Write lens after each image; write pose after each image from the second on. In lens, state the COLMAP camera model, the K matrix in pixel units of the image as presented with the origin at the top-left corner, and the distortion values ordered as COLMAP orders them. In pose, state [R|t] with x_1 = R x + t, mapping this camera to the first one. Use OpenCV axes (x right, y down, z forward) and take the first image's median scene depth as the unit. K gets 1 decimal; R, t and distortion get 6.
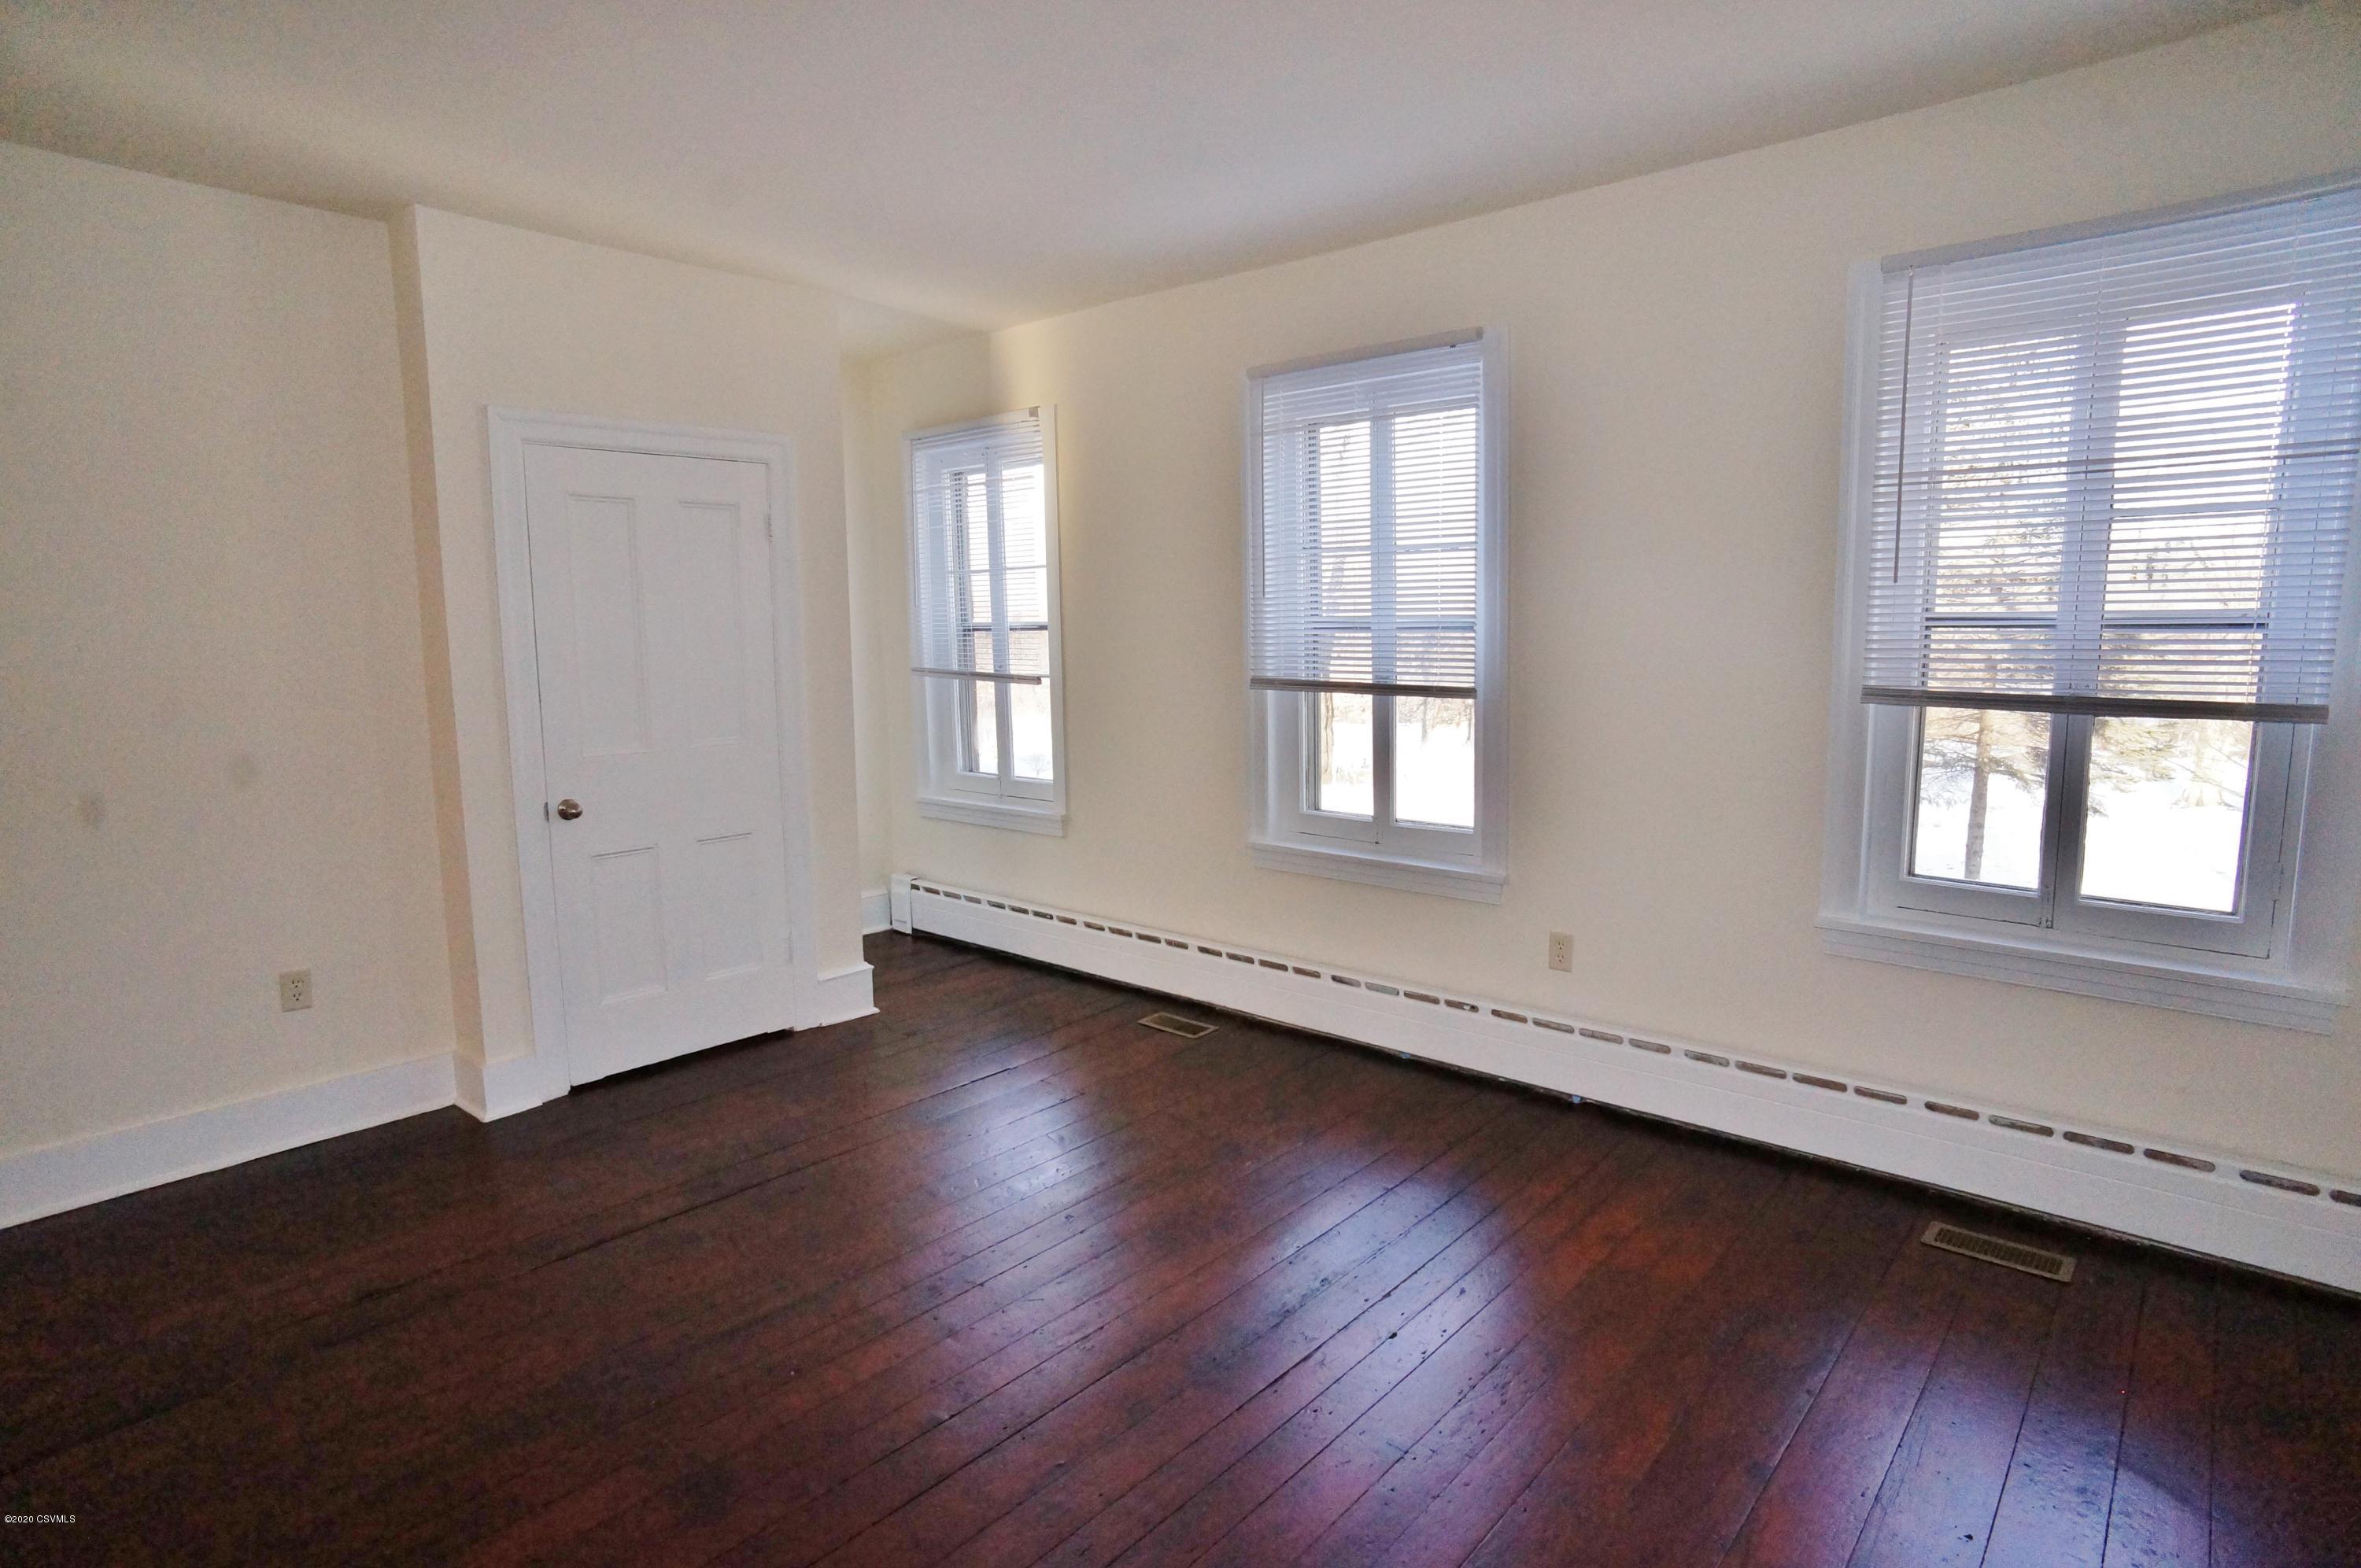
lens RADIAL K [[1235.8, 0, 1180.5], [0, 1235.8, 784.0], [0, 0, 1]] dist [-0.073444, 0.050426]
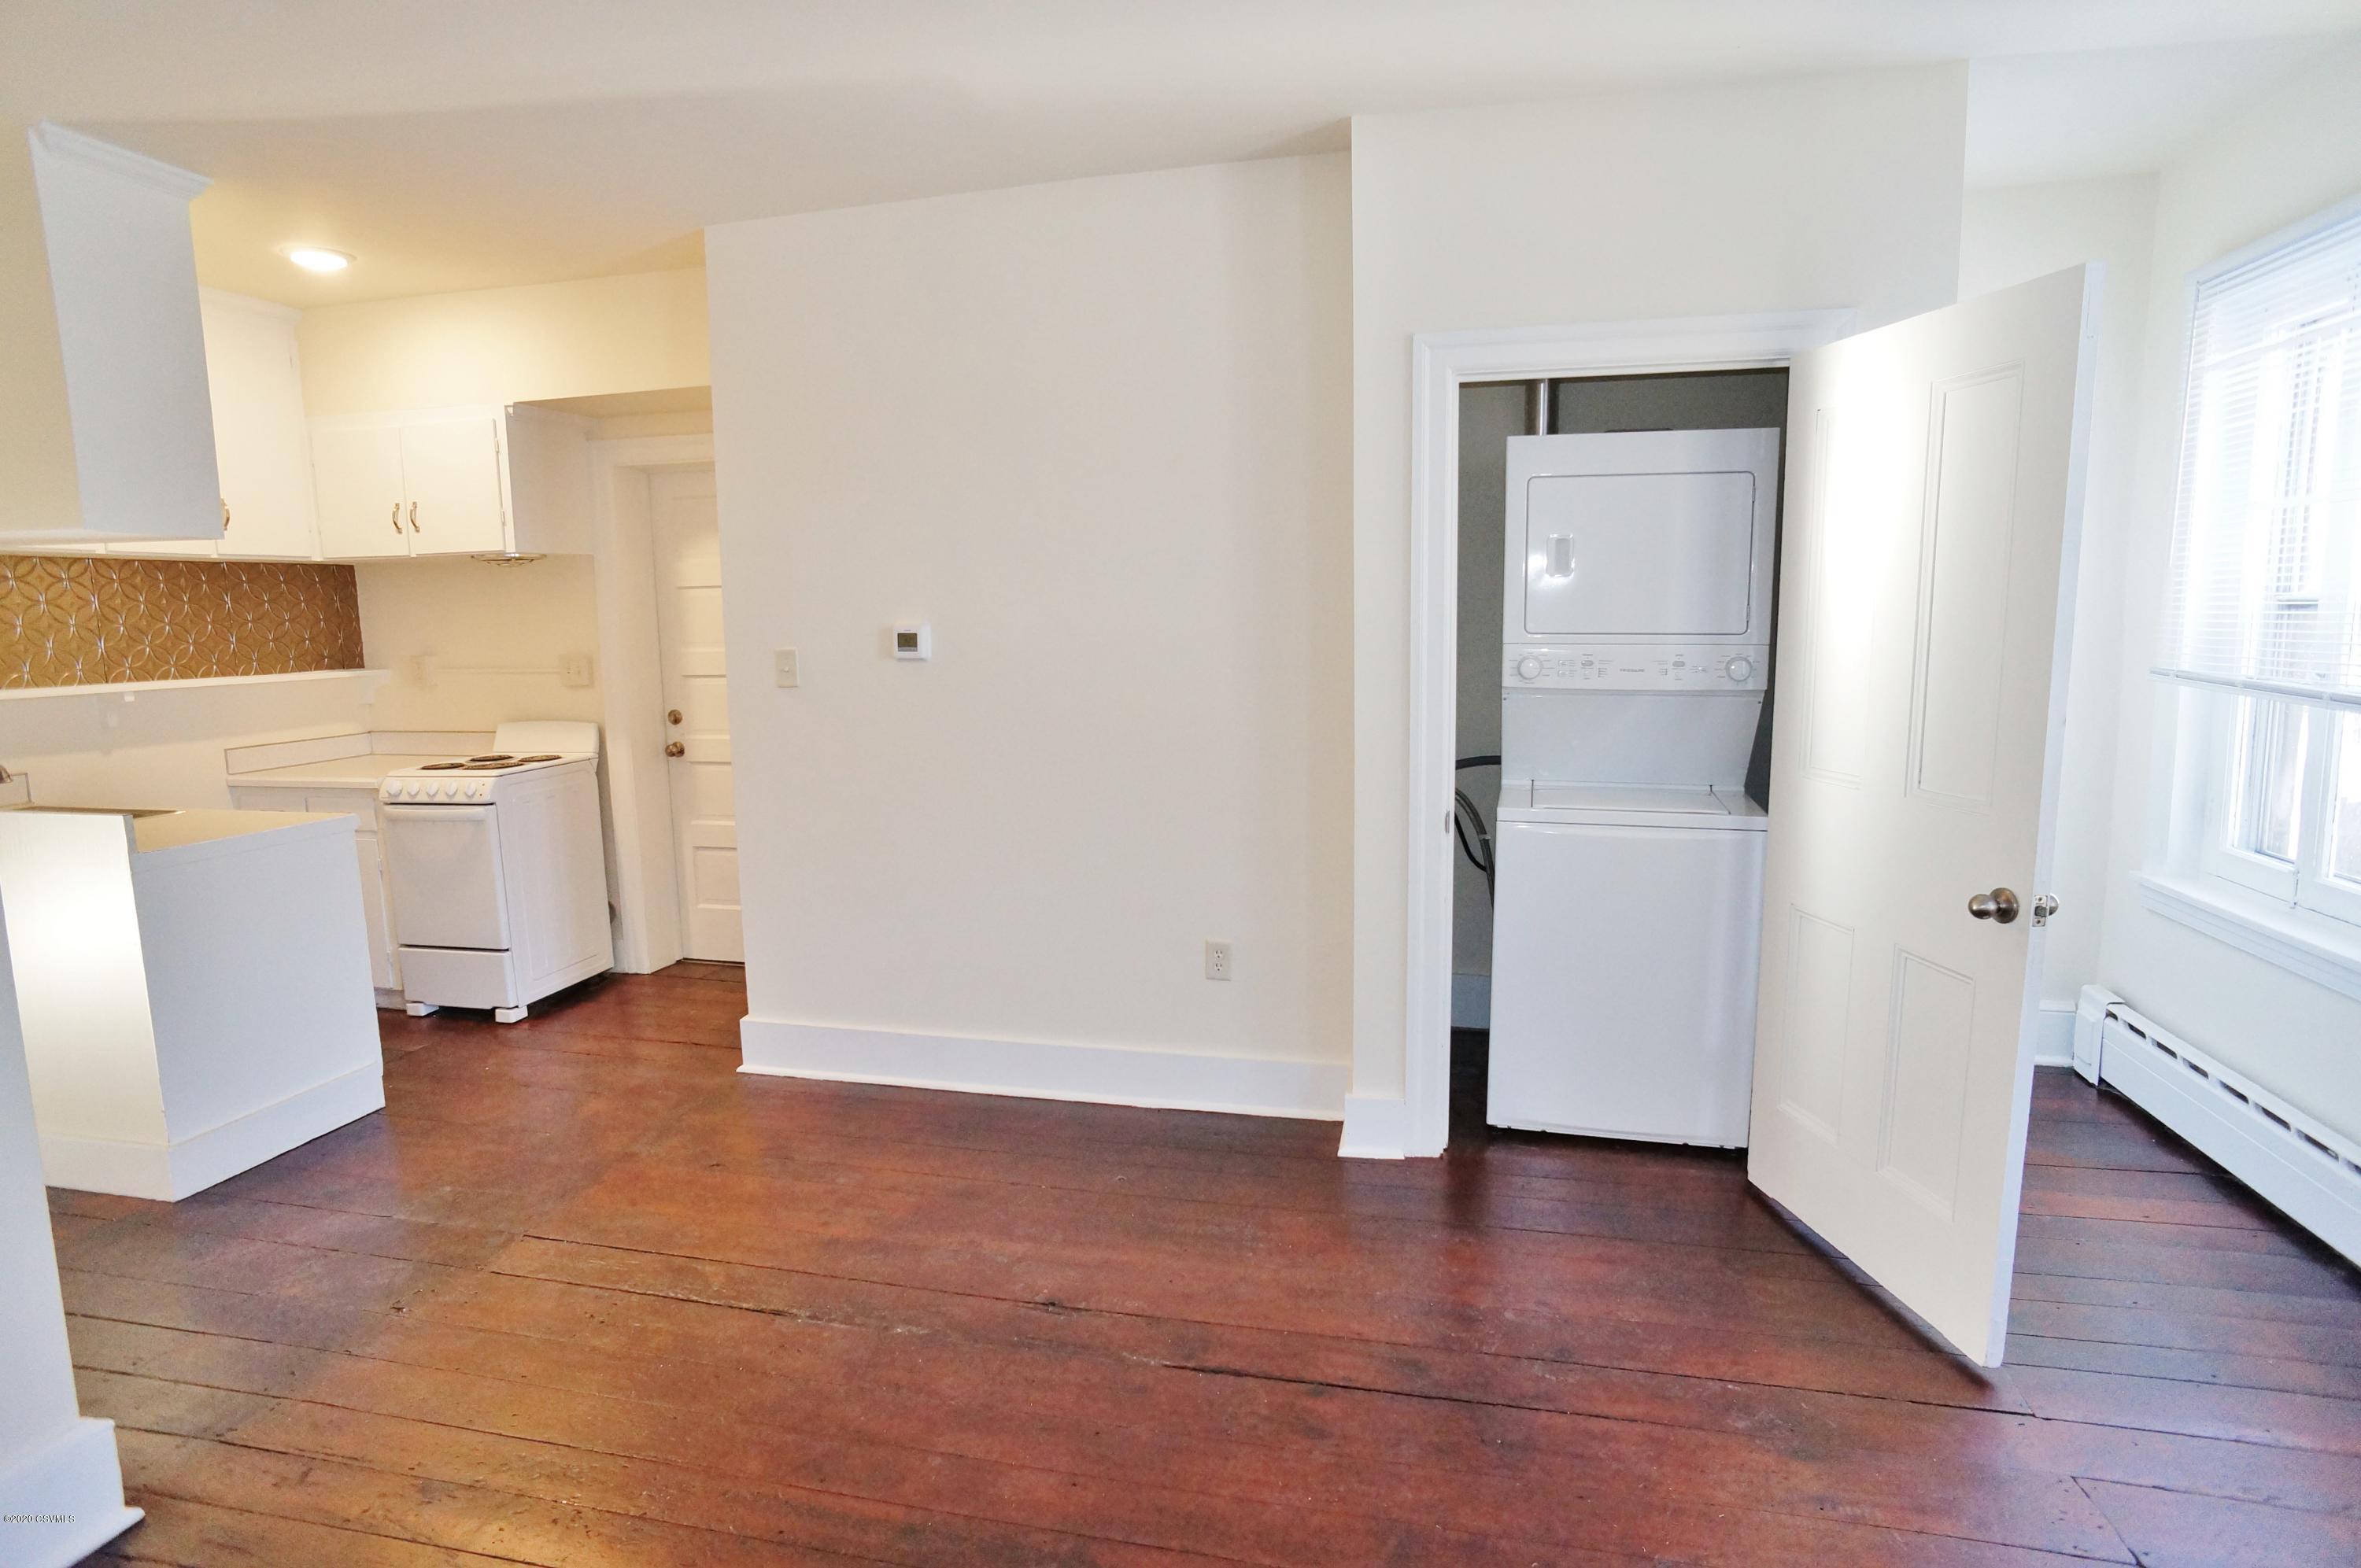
lens RADIAL K [[1235.8, 0, 1180.5], [0, 1235.8, 784.0], [0, 0, 1]] dist [-0.073444, 0.050426]
pose [[0.471070, 0.129208, -0.872582, 0.116555], [-0.103683, 0.990467, 0.090690, -0.057699], [0.875981, 0.047750, 0.479976, 0.411901]]
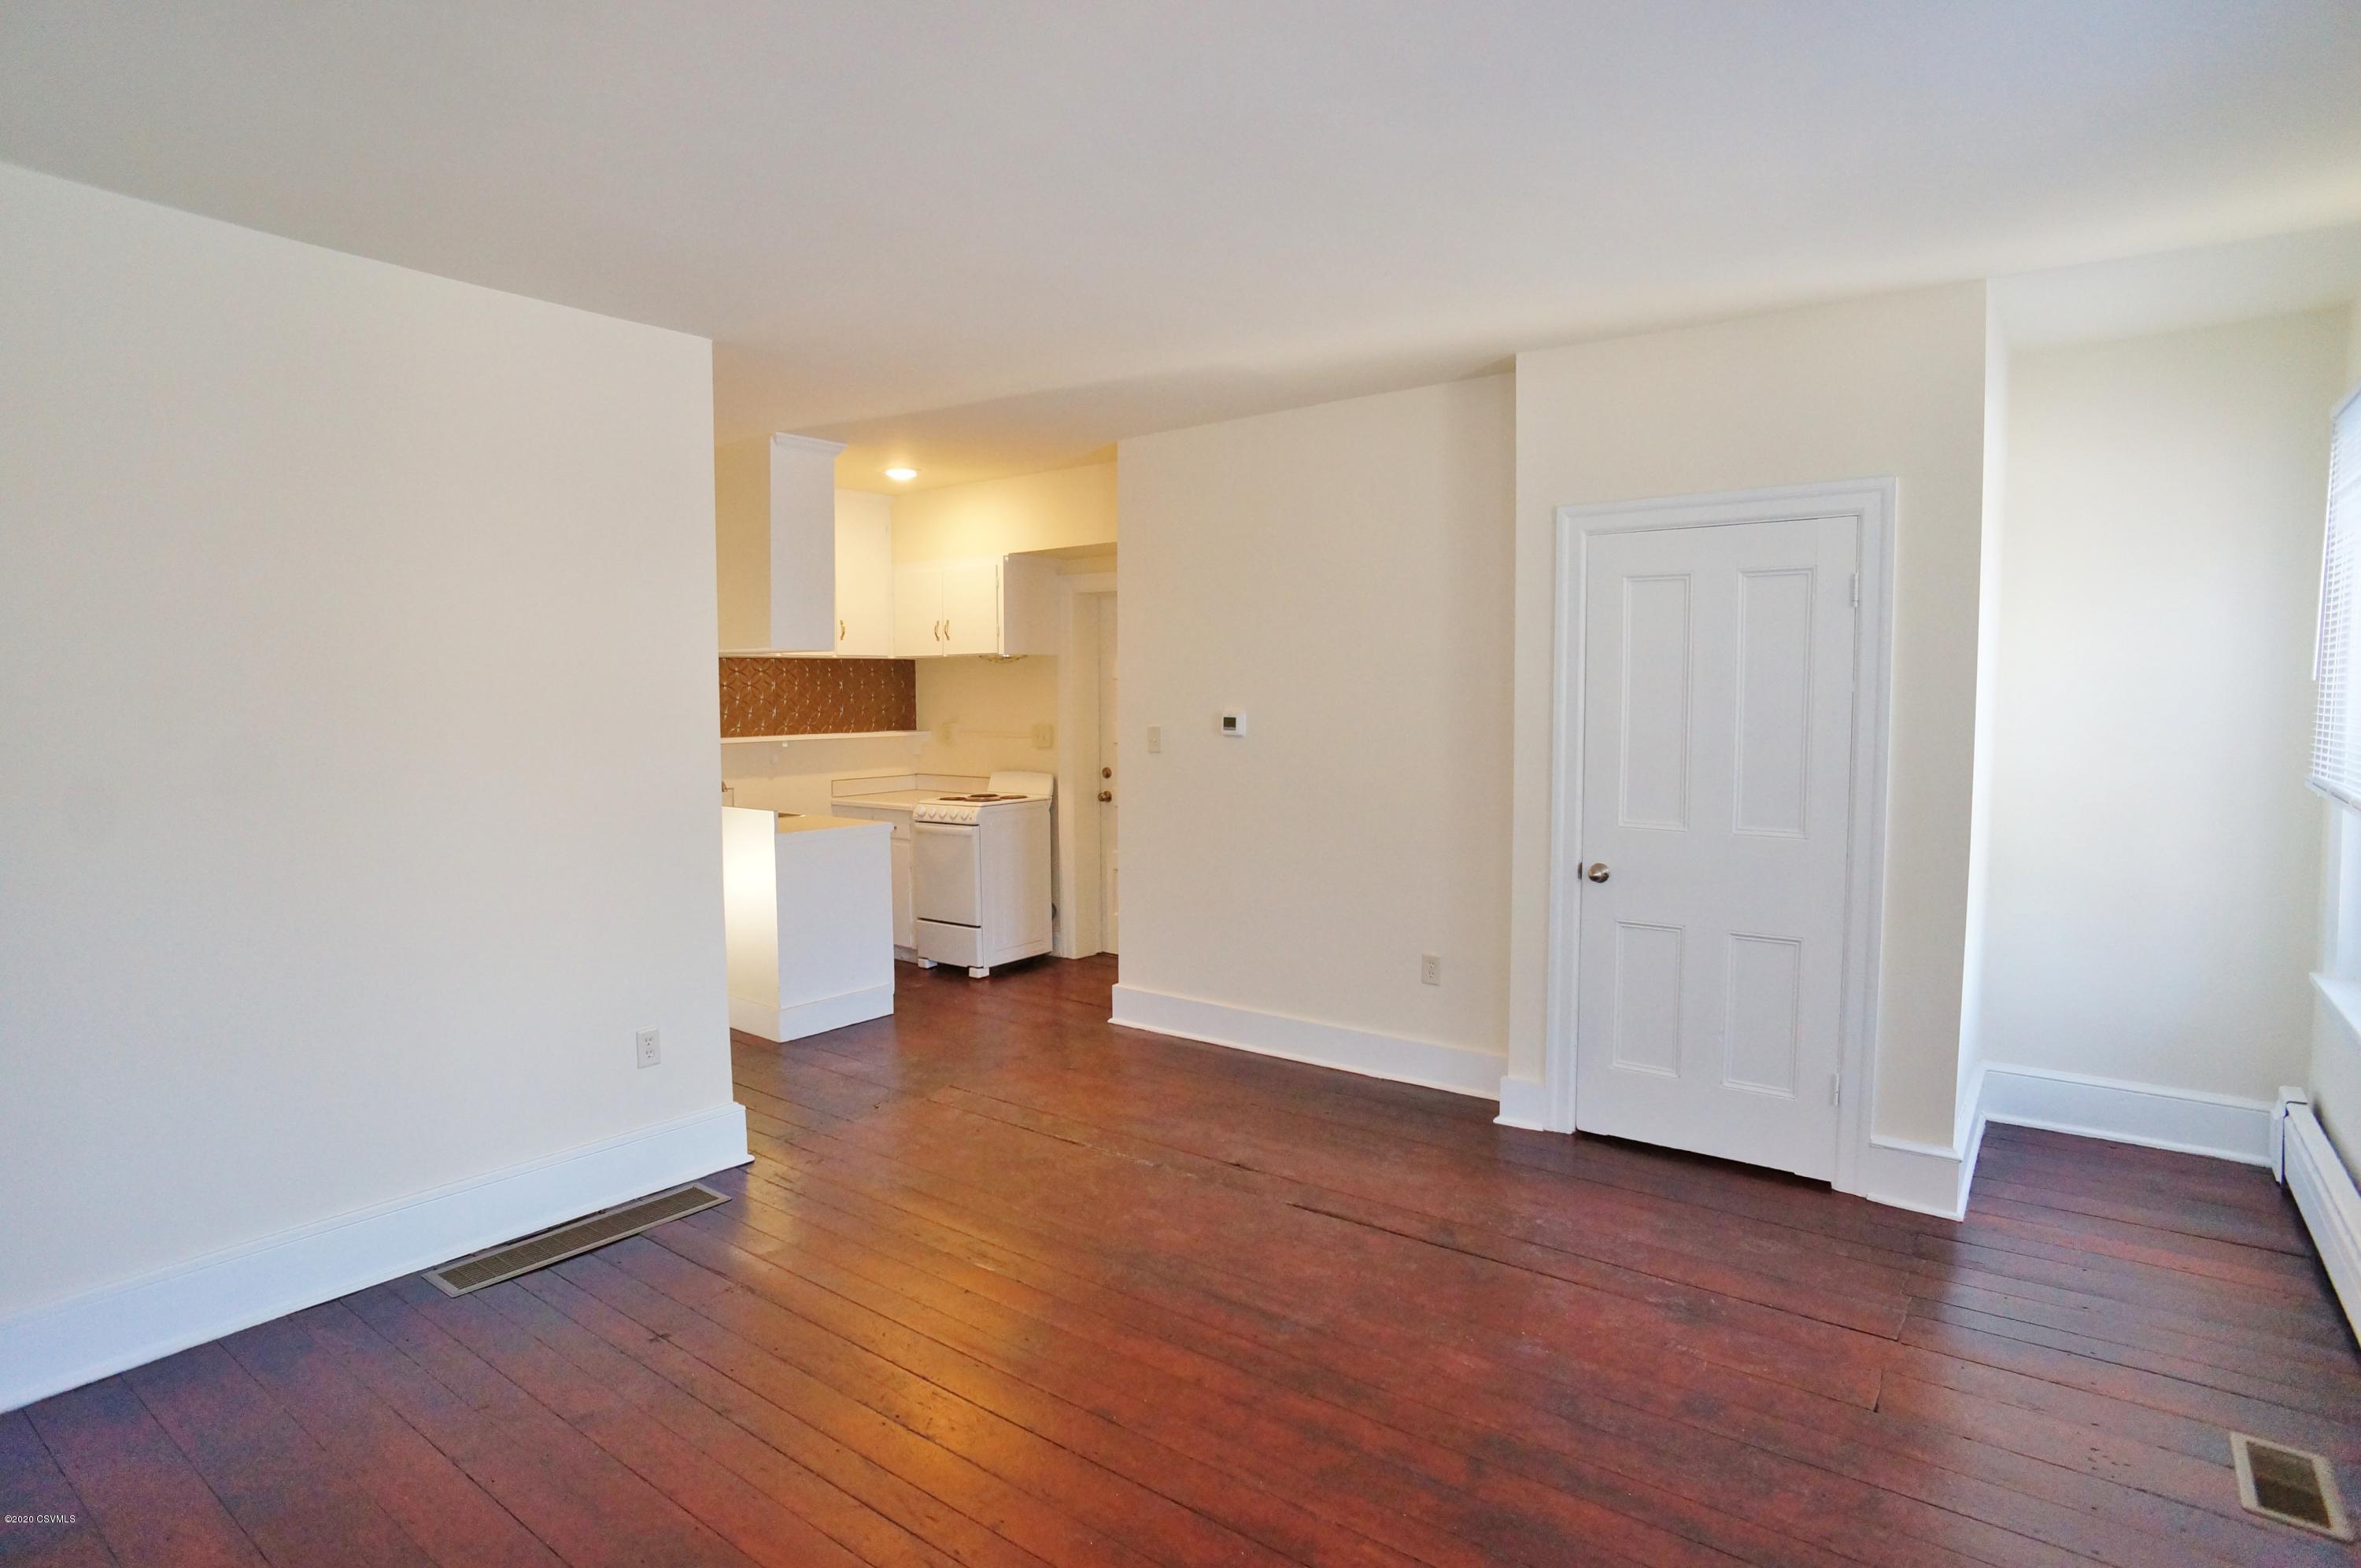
lens RADIAL K [[1235.8, 0, 1180.5], [0, 1235.8, 784.0], [0, 0, 1]] dist [-0.073444, 0.050426]
pose [[0.075743, 0.085741, -0.993434, 0.505067], [-0.126595, 0.989061, 0.075711, -0.087237], [0.989058, 0.120030, 0.085769, 0.513943]]
